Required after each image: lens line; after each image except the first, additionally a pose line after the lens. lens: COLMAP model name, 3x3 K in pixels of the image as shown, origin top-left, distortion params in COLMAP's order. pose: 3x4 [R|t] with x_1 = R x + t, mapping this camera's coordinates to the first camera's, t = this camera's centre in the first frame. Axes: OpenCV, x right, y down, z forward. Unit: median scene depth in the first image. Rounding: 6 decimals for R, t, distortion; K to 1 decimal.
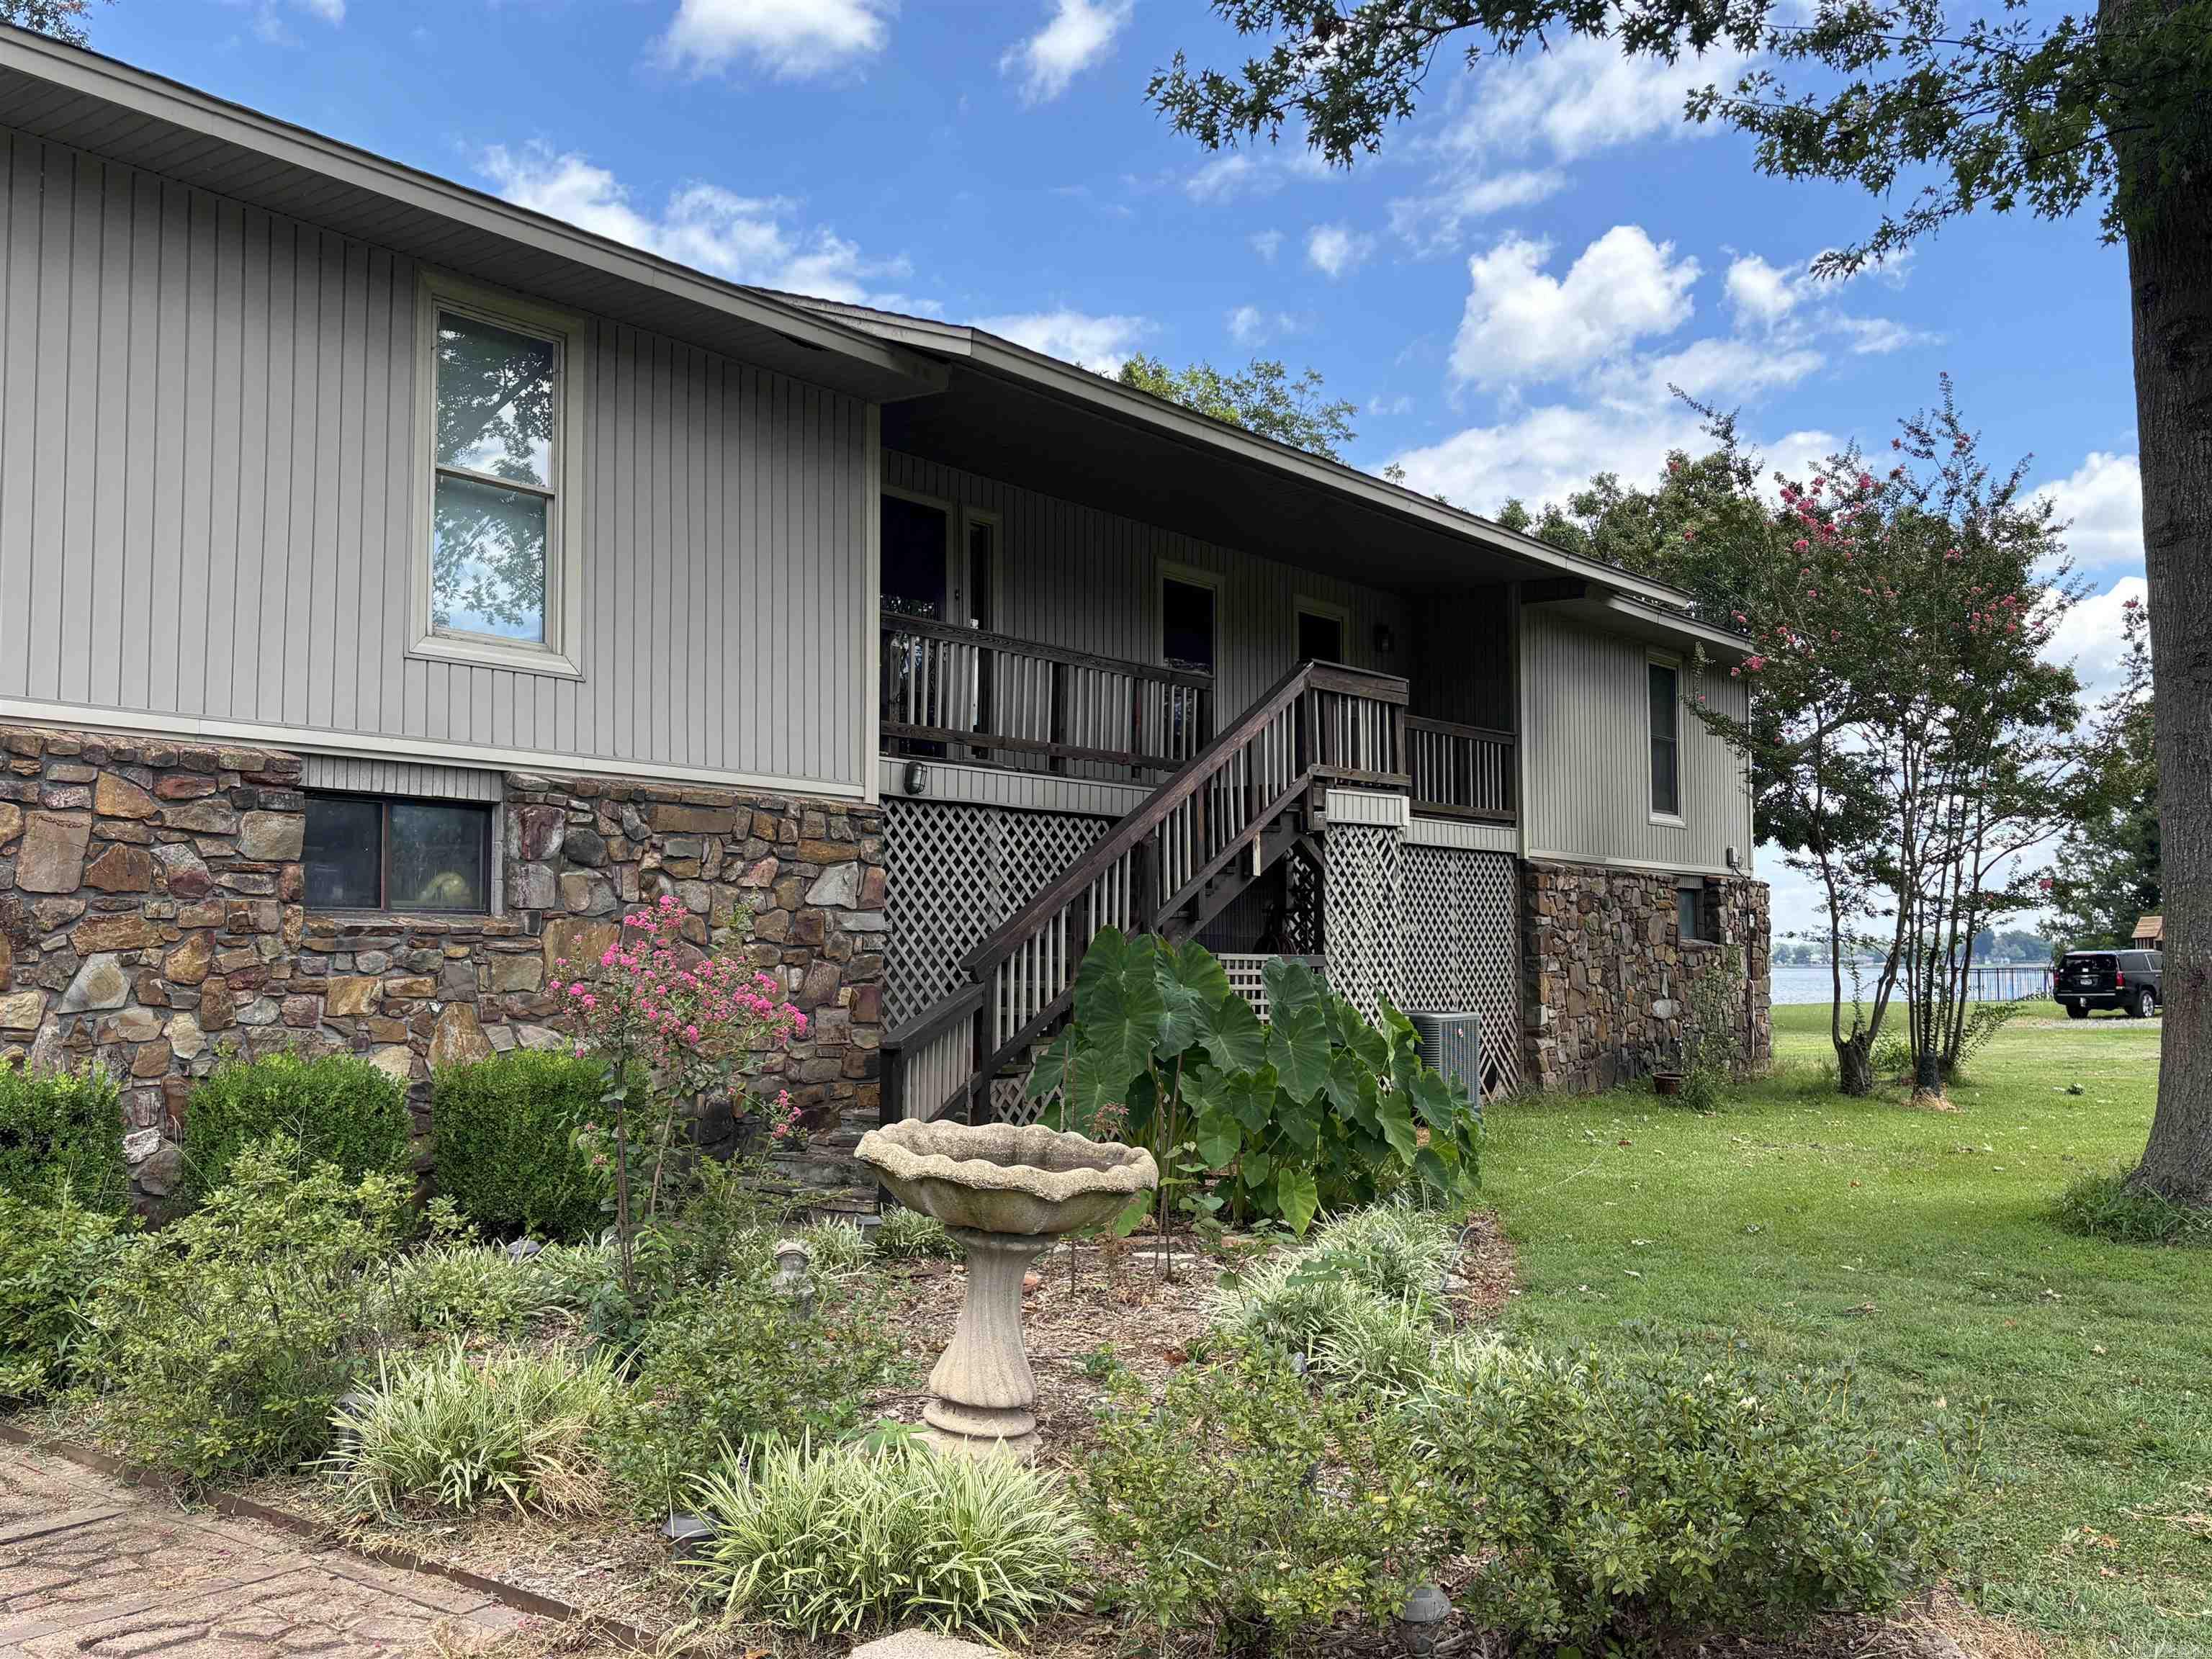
lens RADIAL K [[1989.6, 0, 1107.2], [0, 1989.6, 830.4], [0, 0, 1]] dist [0.010547, 0.000766]
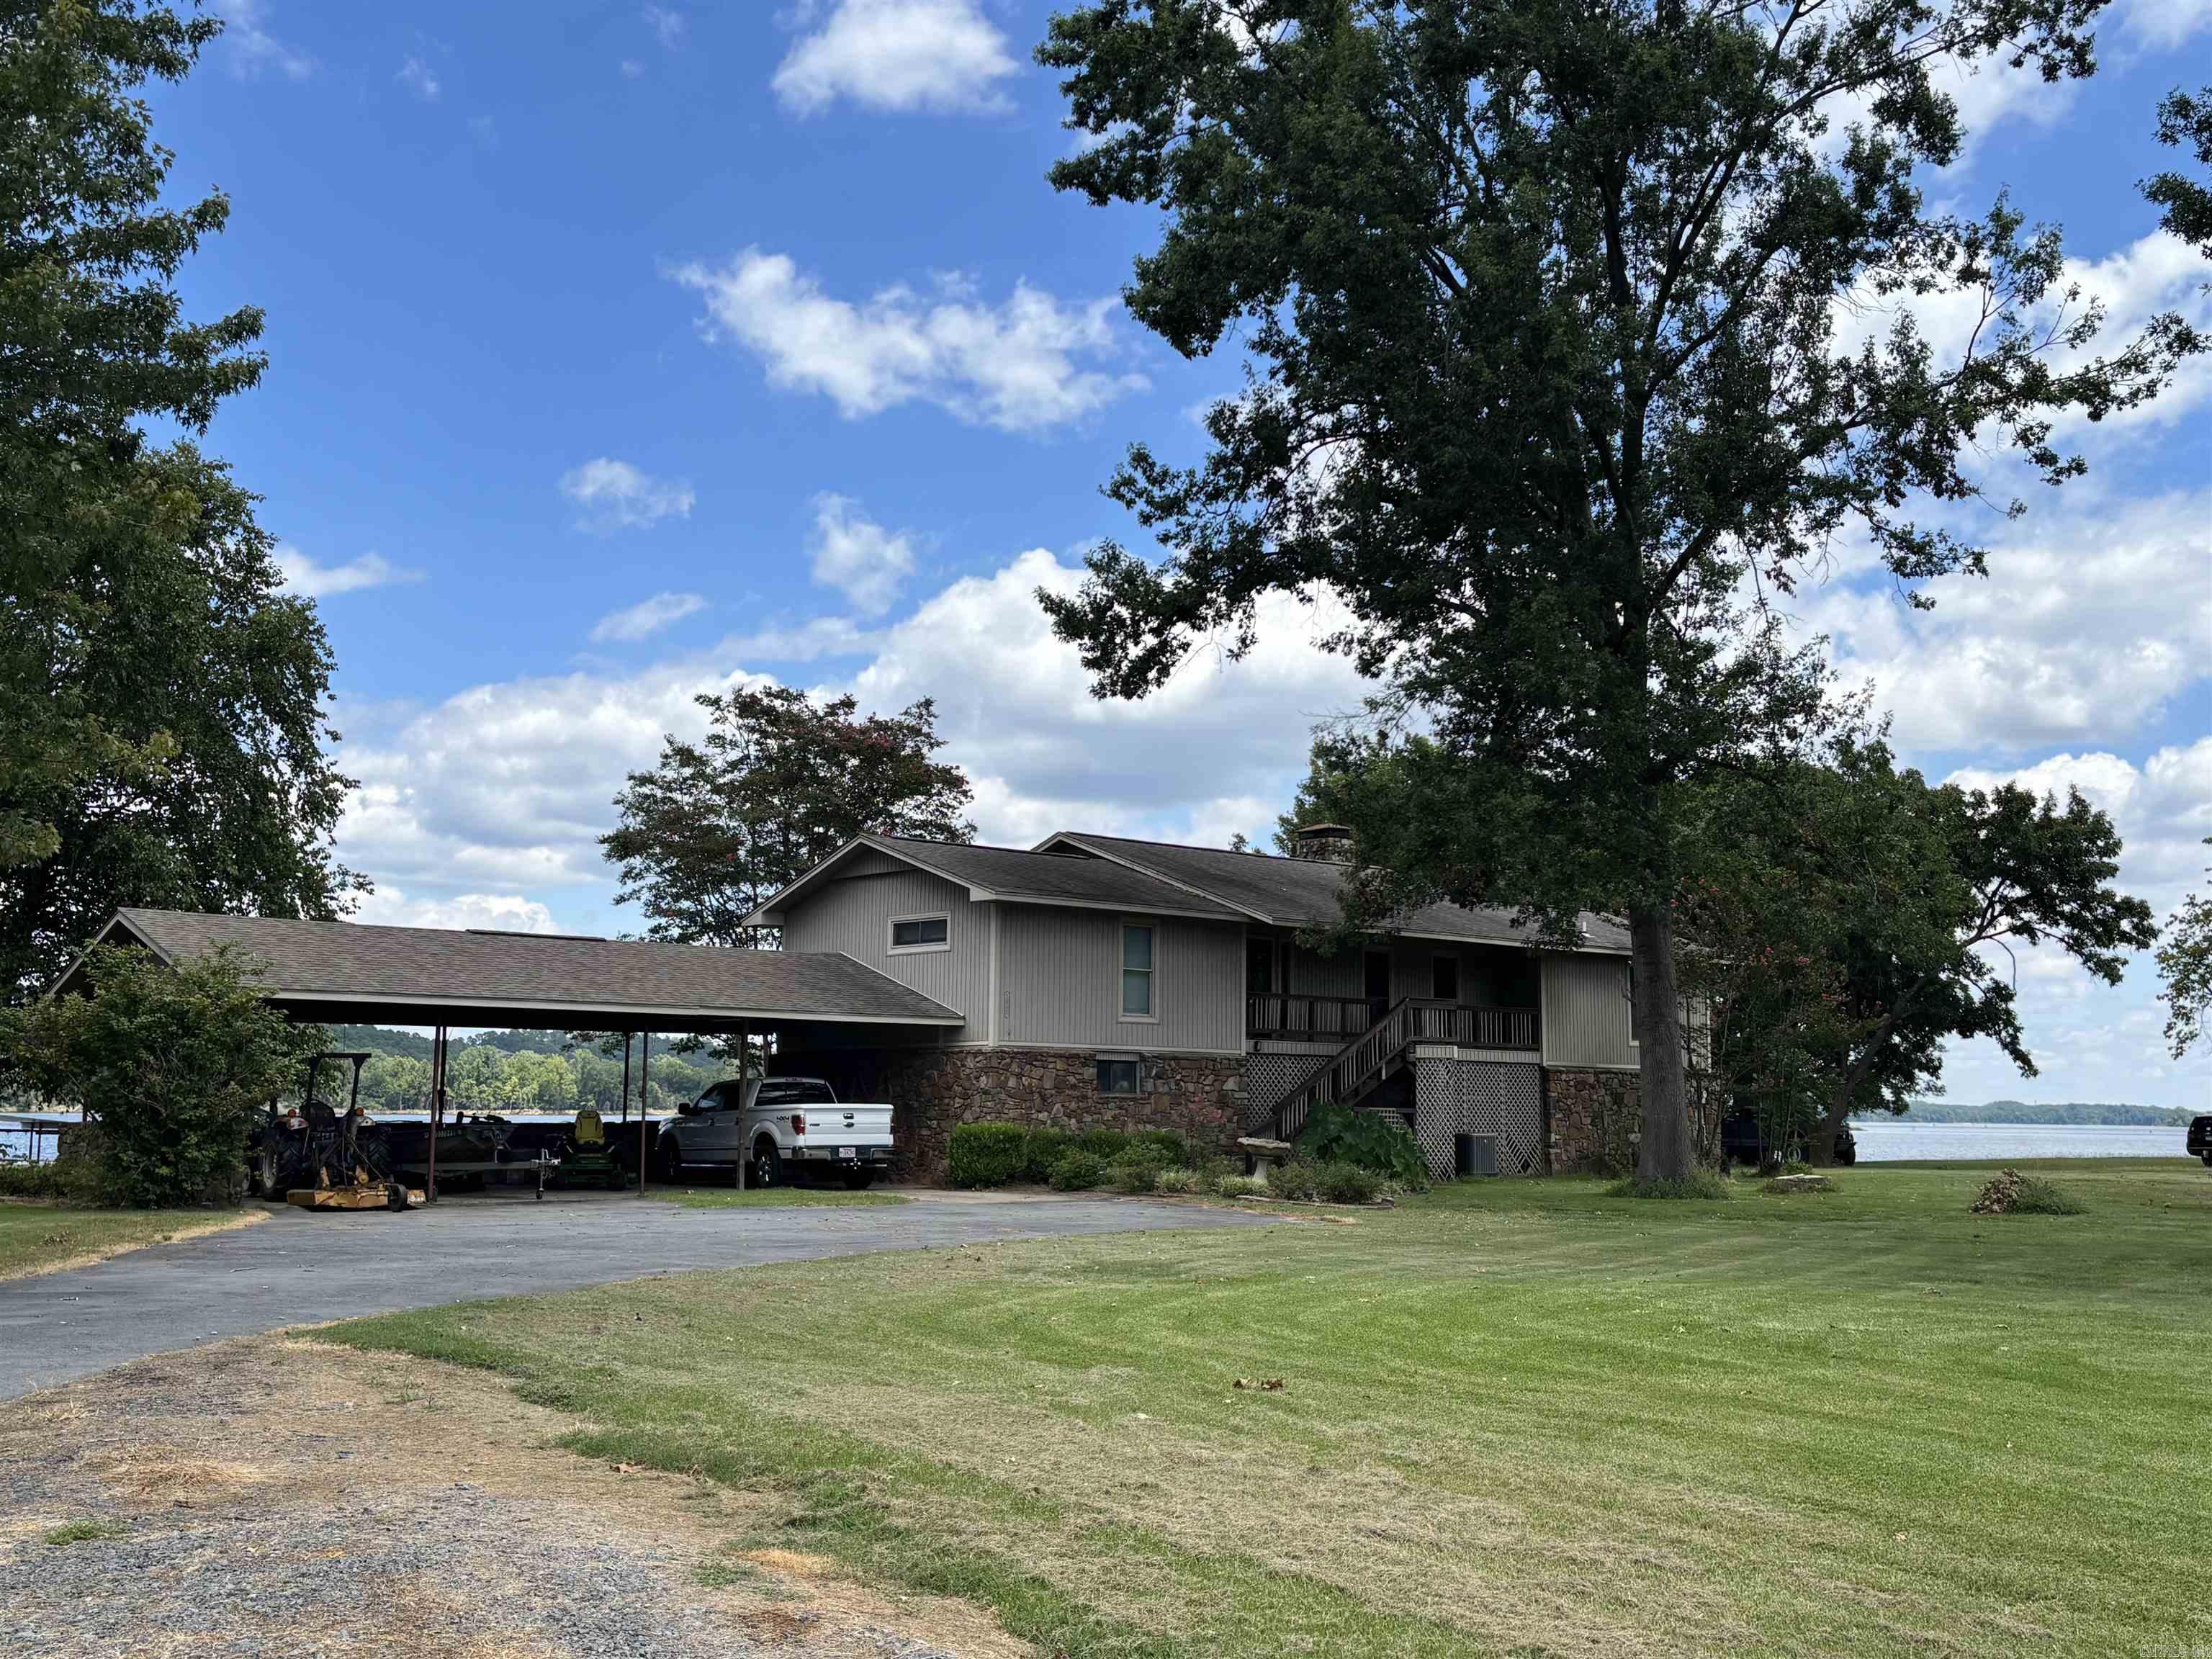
lens RADIAL K [[2254.4, 0, 1105.6], [0, 2254.4, 828.2], [0, 0, 1]] dist [-0.025259, 0.000000]
pose [[0.982288, -0.005477, -0.187298, 0.301341], [-0.005320, 0.998355, -0.057093, -0.153252], [0.187303, 0.057078, 0.980643, -2.288470]]
